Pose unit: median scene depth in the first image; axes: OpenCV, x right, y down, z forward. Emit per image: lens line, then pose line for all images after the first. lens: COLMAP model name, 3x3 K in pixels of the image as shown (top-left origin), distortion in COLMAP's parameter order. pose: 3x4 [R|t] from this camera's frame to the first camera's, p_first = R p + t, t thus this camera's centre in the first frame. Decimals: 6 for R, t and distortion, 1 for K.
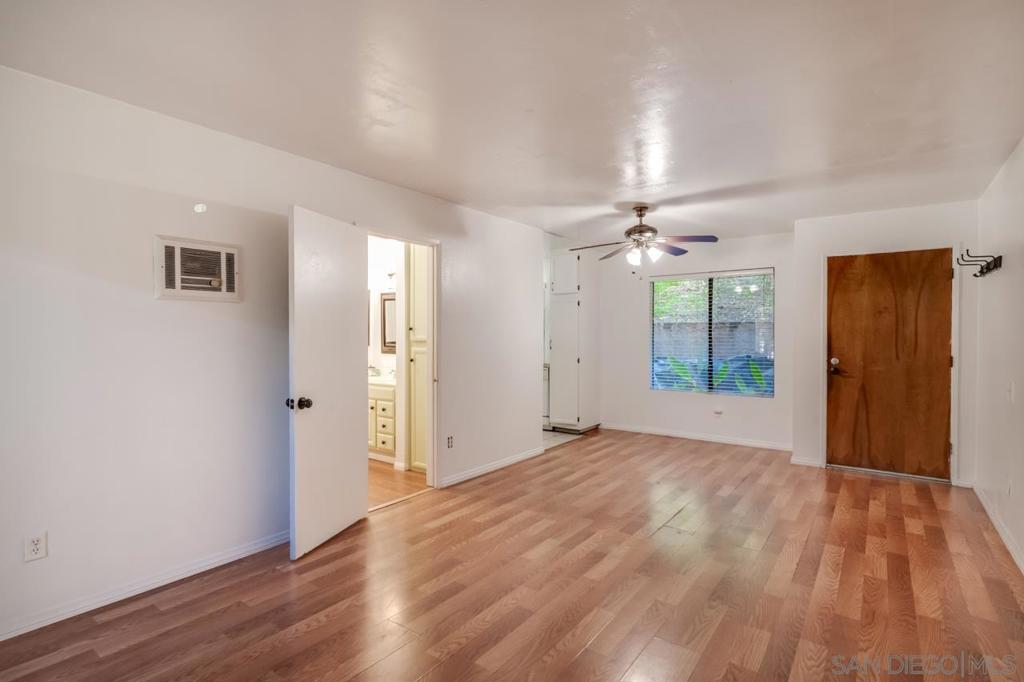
lens RADIAL K [[509.1, 0, 512.0], [0, 509.1, 341.0], [0, 0, 1]] dist [-0.000064, -0.000735]
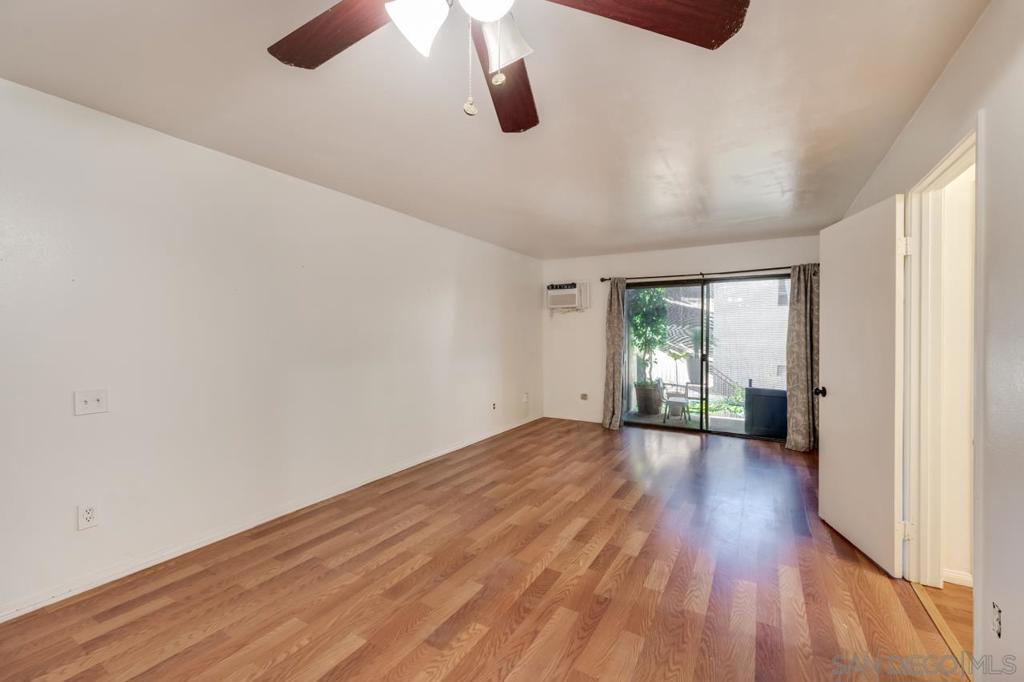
lens RADIAL K [[408.0, 0, 535.8], [0, 408.0, 337.6], [0, 0, 1]] dist [-0.001037, -0.000138]
pose [[-0.991179, -0.002691, -0.132504, 0.245649], [-0.005561, 0.999758, 0.021297, -0.014744], [0.132415, 0.021846, -0.990954, 1.189674]]
